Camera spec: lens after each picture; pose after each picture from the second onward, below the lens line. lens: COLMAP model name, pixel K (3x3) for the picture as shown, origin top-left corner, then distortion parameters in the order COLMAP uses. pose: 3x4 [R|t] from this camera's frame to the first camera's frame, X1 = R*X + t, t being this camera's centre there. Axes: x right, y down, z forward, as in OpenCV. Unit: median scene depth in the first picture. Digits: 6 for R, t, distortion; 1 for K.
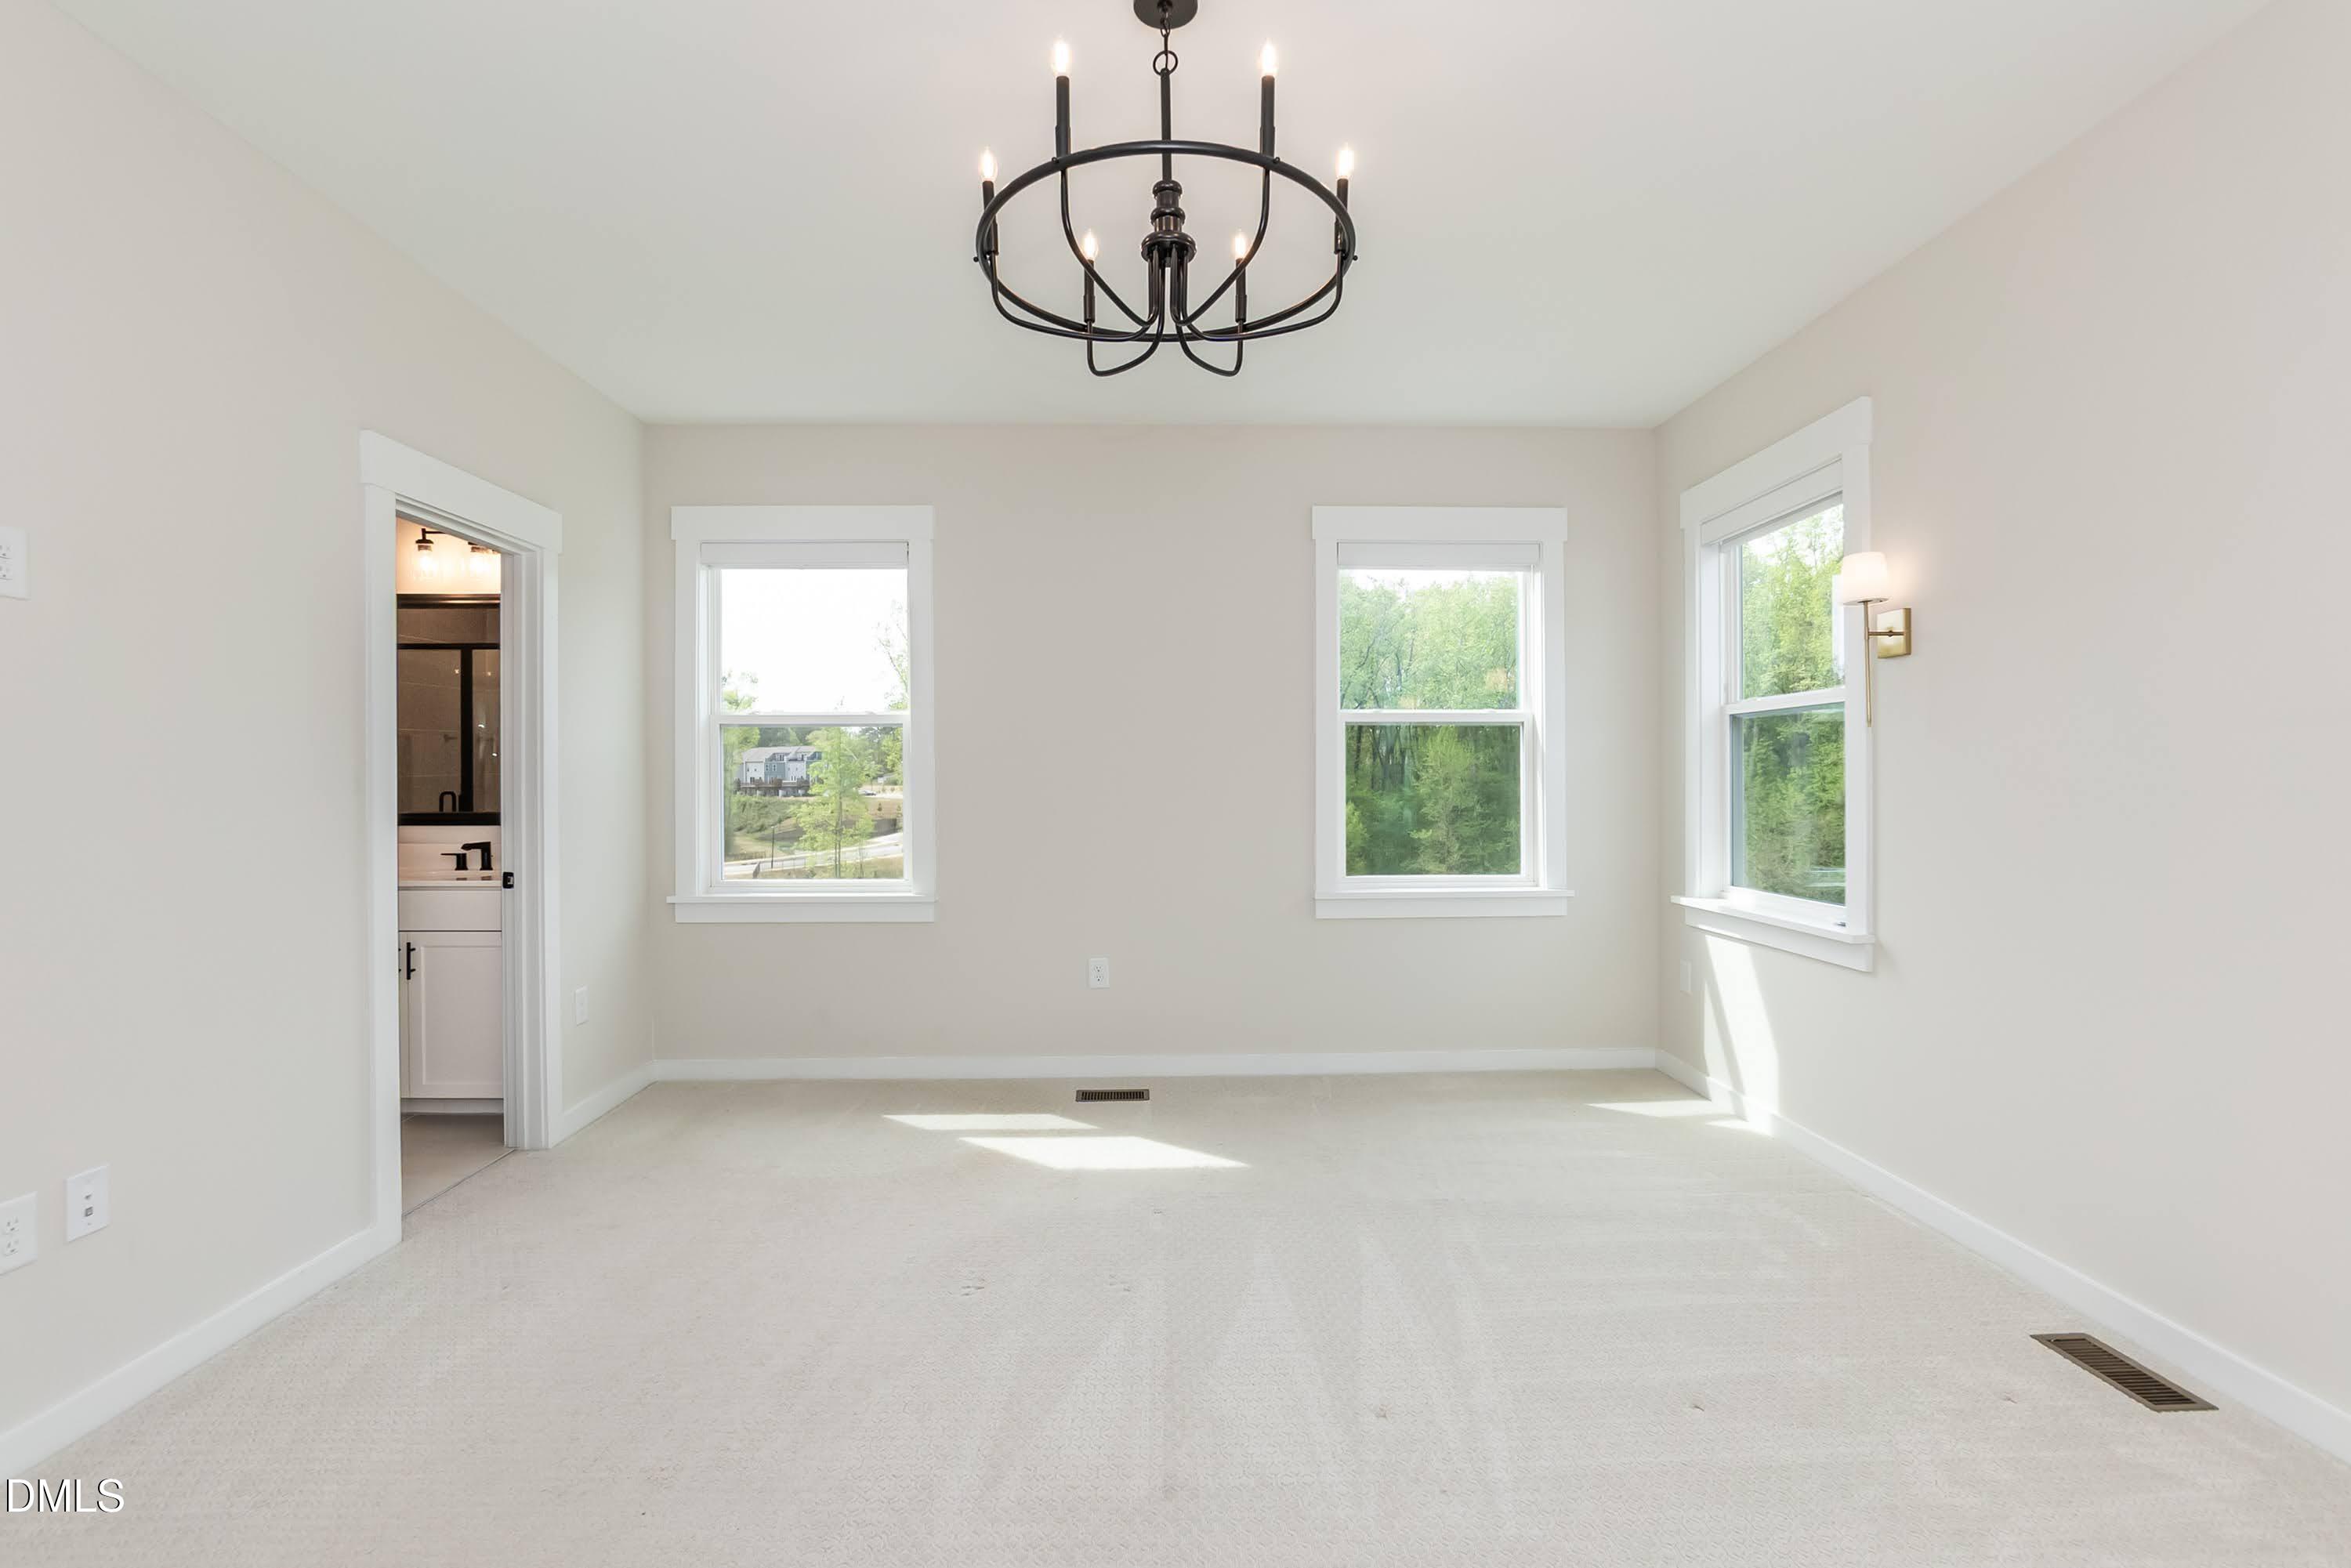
lens RADIAL K [[1075.6, 0, 1179.9], [0, 1075.6, 769.6], [0, 0, 1]] dist [-0.001886, 0.000964]
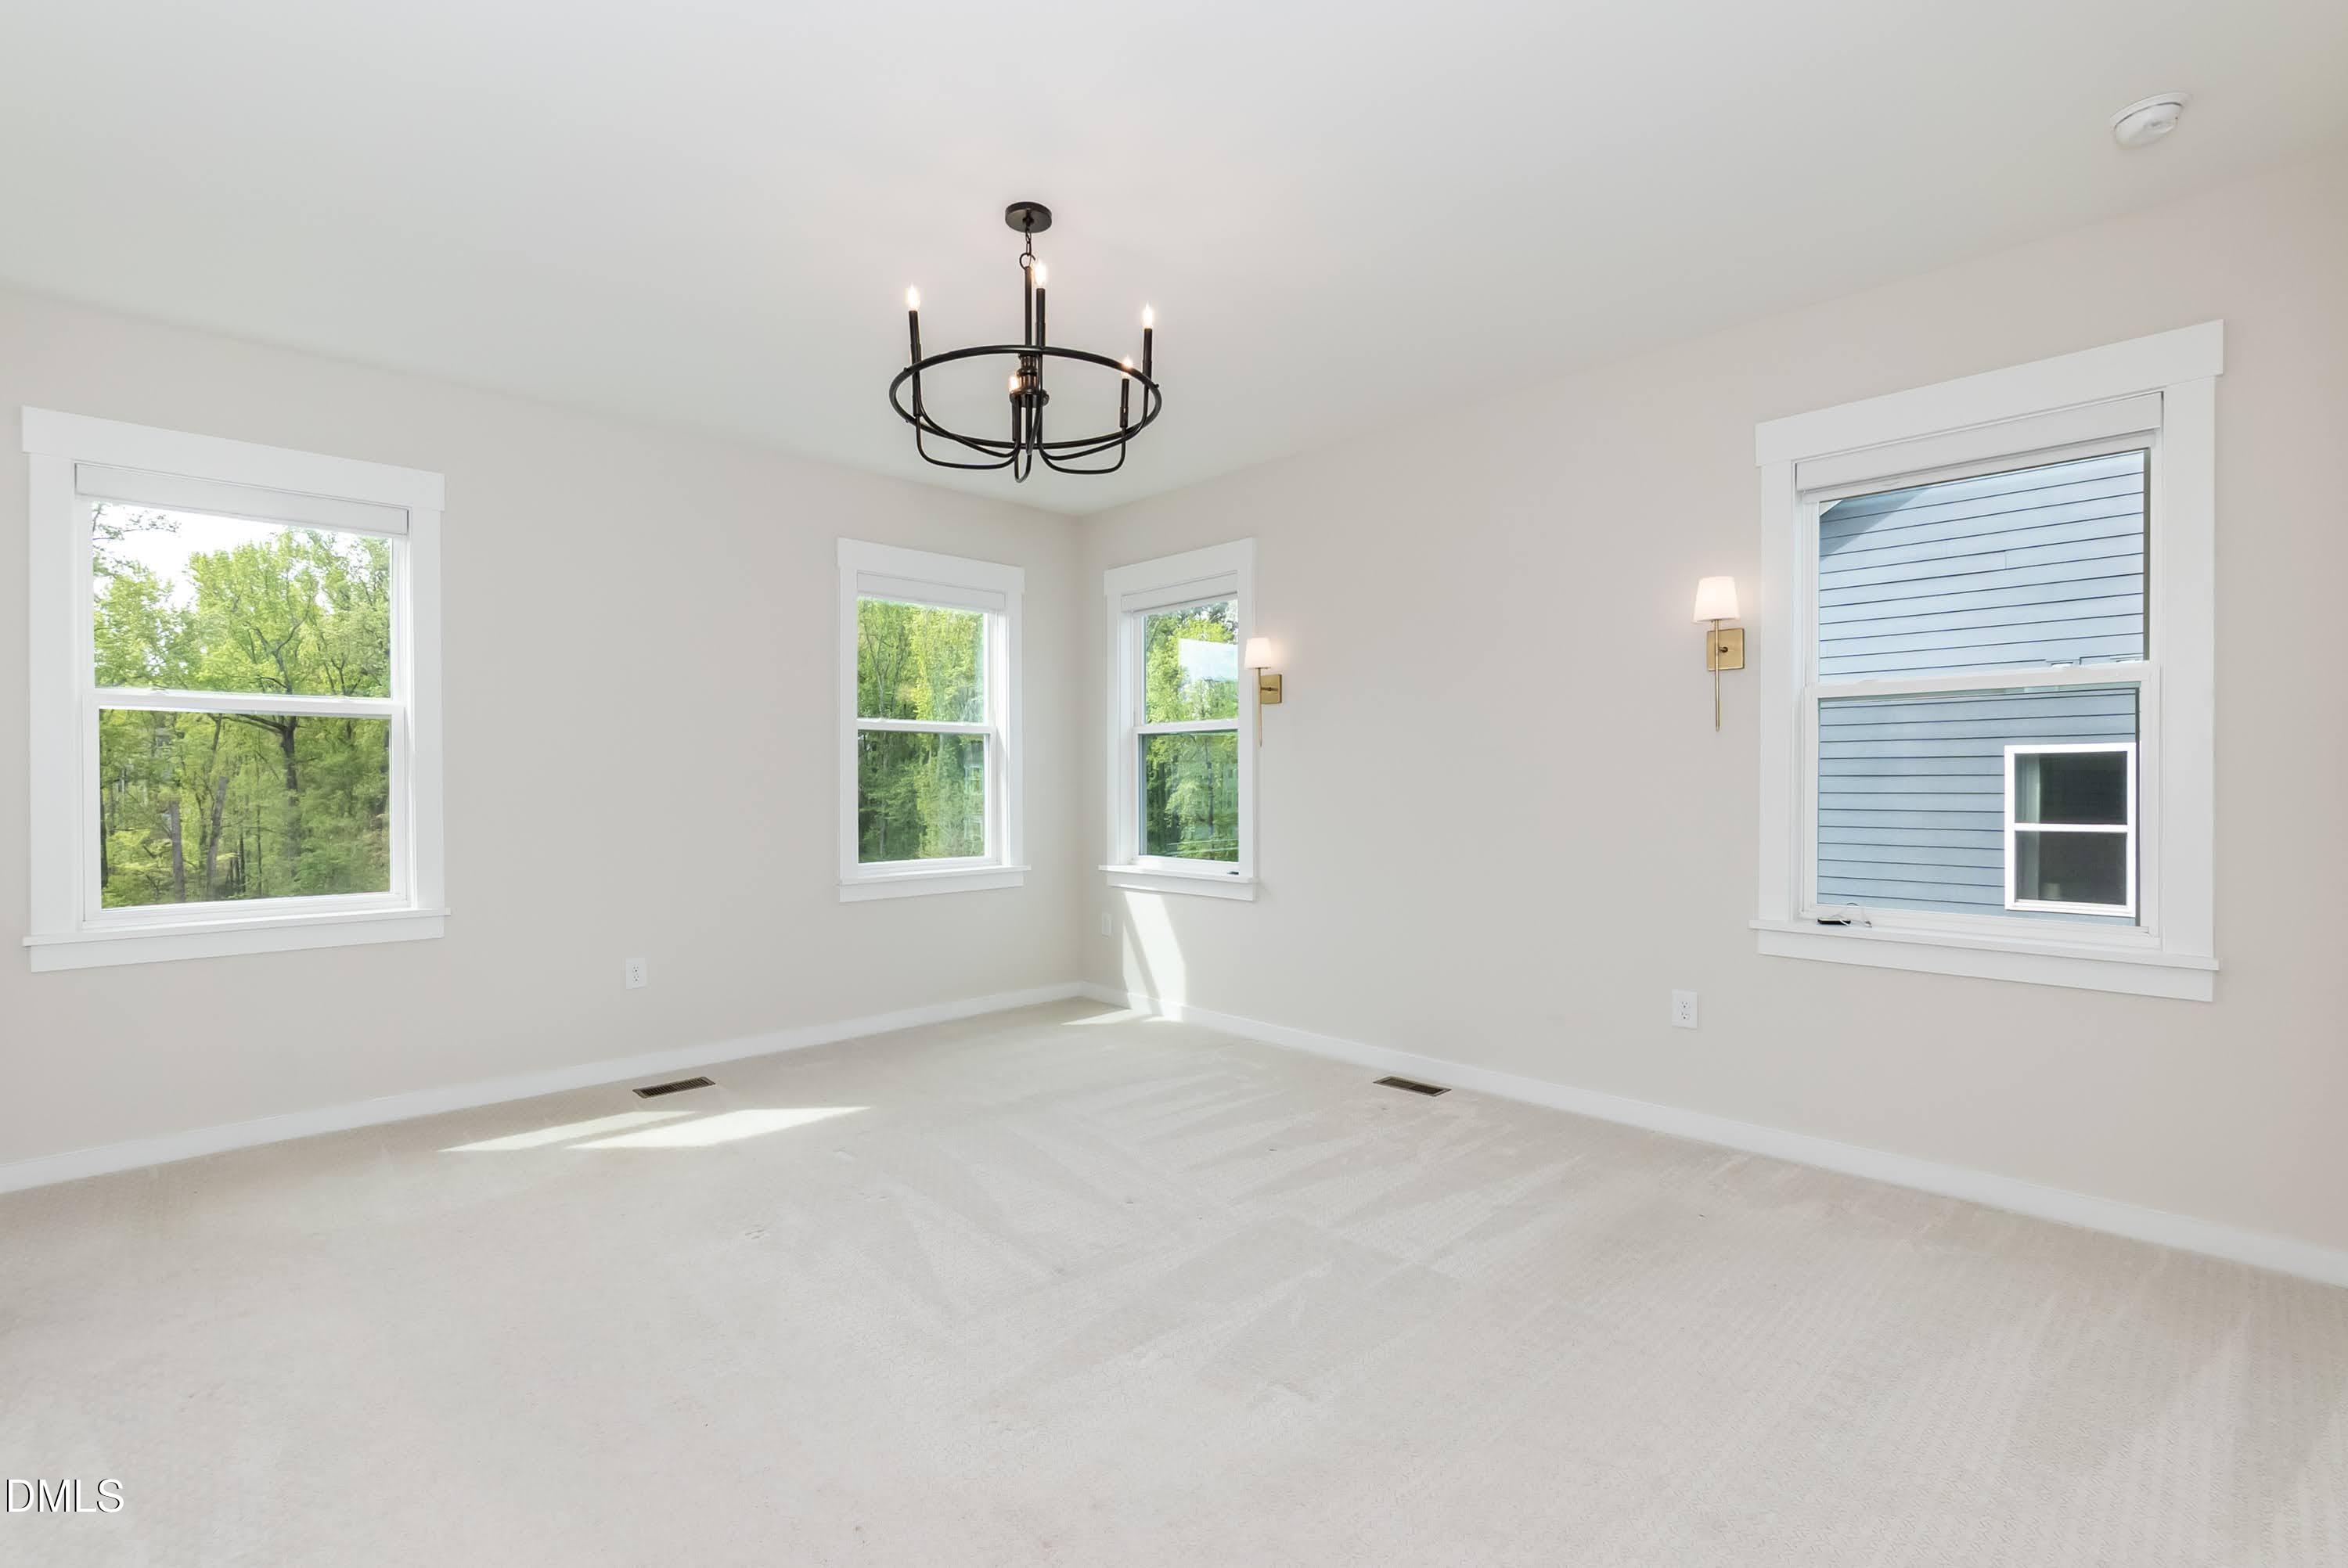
lens RADIAL K [[1074.1, 0, 1178.4], [0, 1074.1, 769.6], [0, 0, 1]] dist [-0.001886, 0.000964]
pose [[0.741621, 0.007436, 0.670778, -0.417030], [-0.006350, 0.999972, -0.004065, 0.001442], [-0.670789, -0.001245, 0.741647, -0.083597]]
